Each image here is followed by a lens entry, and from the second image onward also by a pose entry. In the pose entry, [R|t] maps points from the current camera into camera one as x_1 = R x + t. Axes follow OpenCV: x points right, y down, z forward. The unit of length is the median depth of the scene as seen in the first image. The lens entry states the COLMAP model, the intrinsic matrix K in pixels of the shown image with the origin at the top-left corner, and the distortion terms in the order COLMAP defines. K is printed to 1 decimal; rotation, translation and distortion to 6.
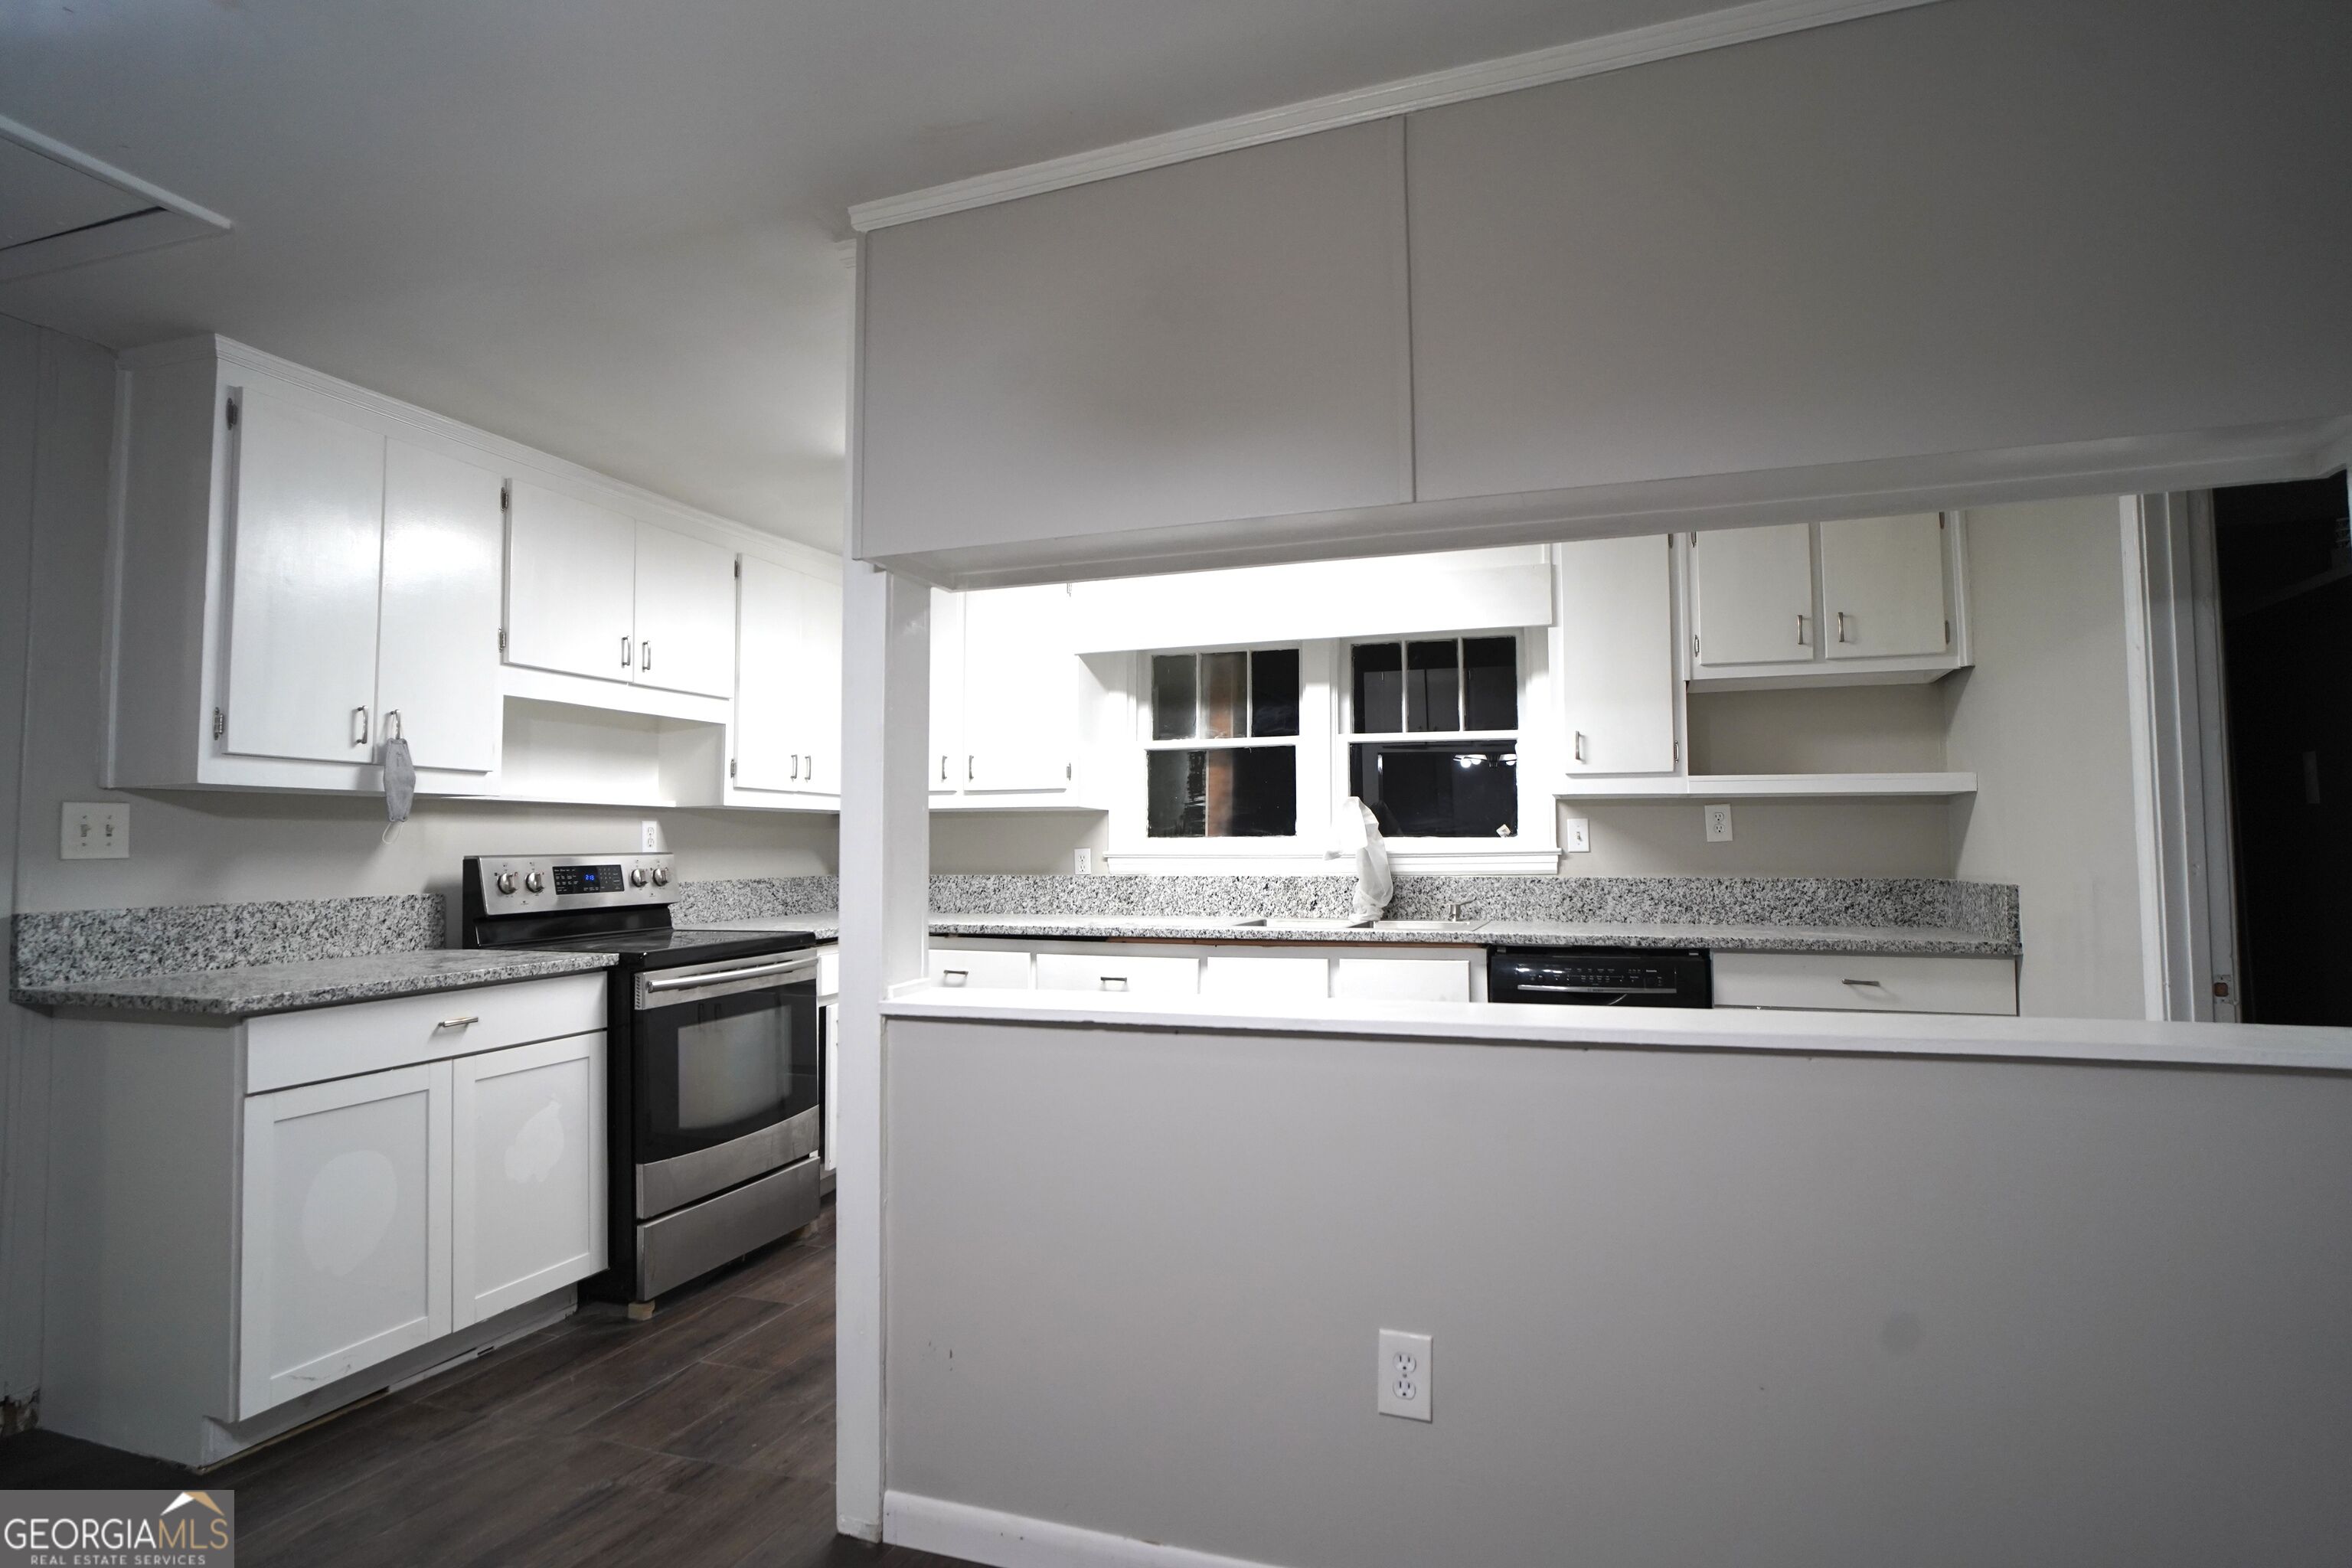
lens RADIAL K [[1231.3, 0, 1190.9], [0, 1231.3, 791.1], [0, 0, 1]] dist [-0.047120, 0.024236]
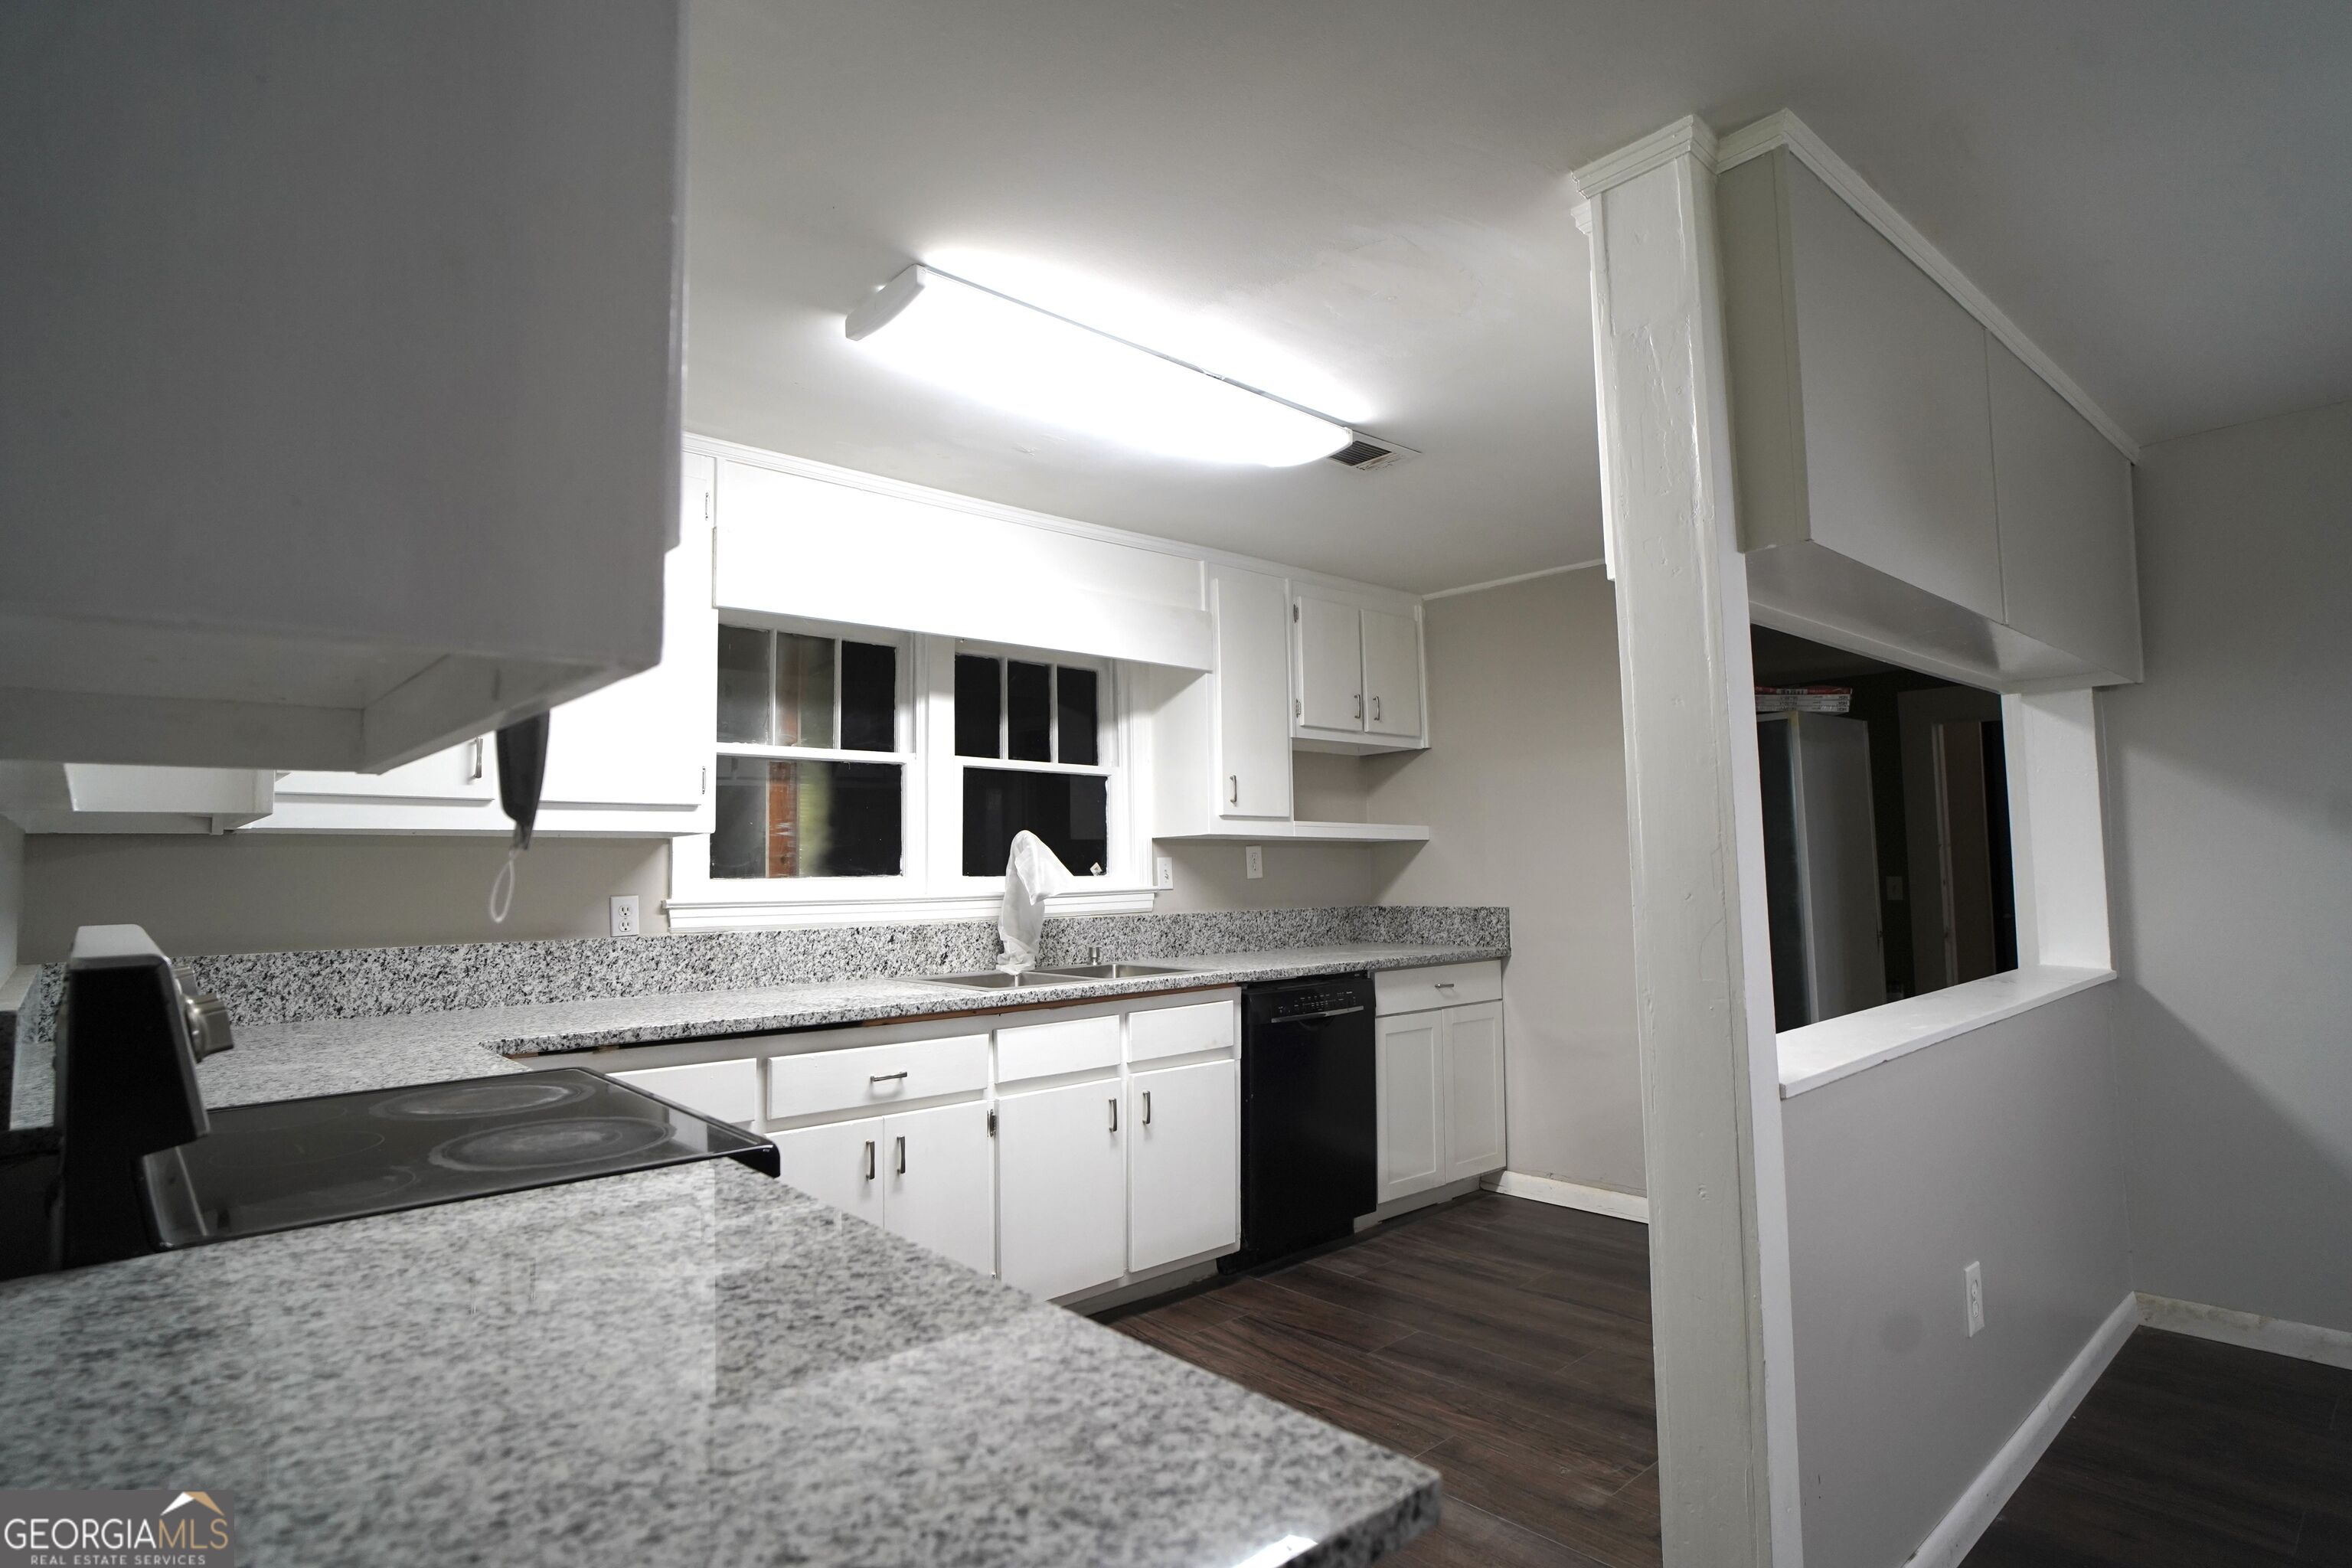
lens RADIAL K [[1231.3, 0, 1164.8], [0, 1231.3, 784.2], [0, 0, 1]] dist [-0.047120, 0.024236]
pose [[0.484176, 0.058648, 0.873003, -0.552457], [-0.029272, 0.998278, -0.050830, 0.012649], [-0.874481, -0.000944, 0.485059, 0.458368]]
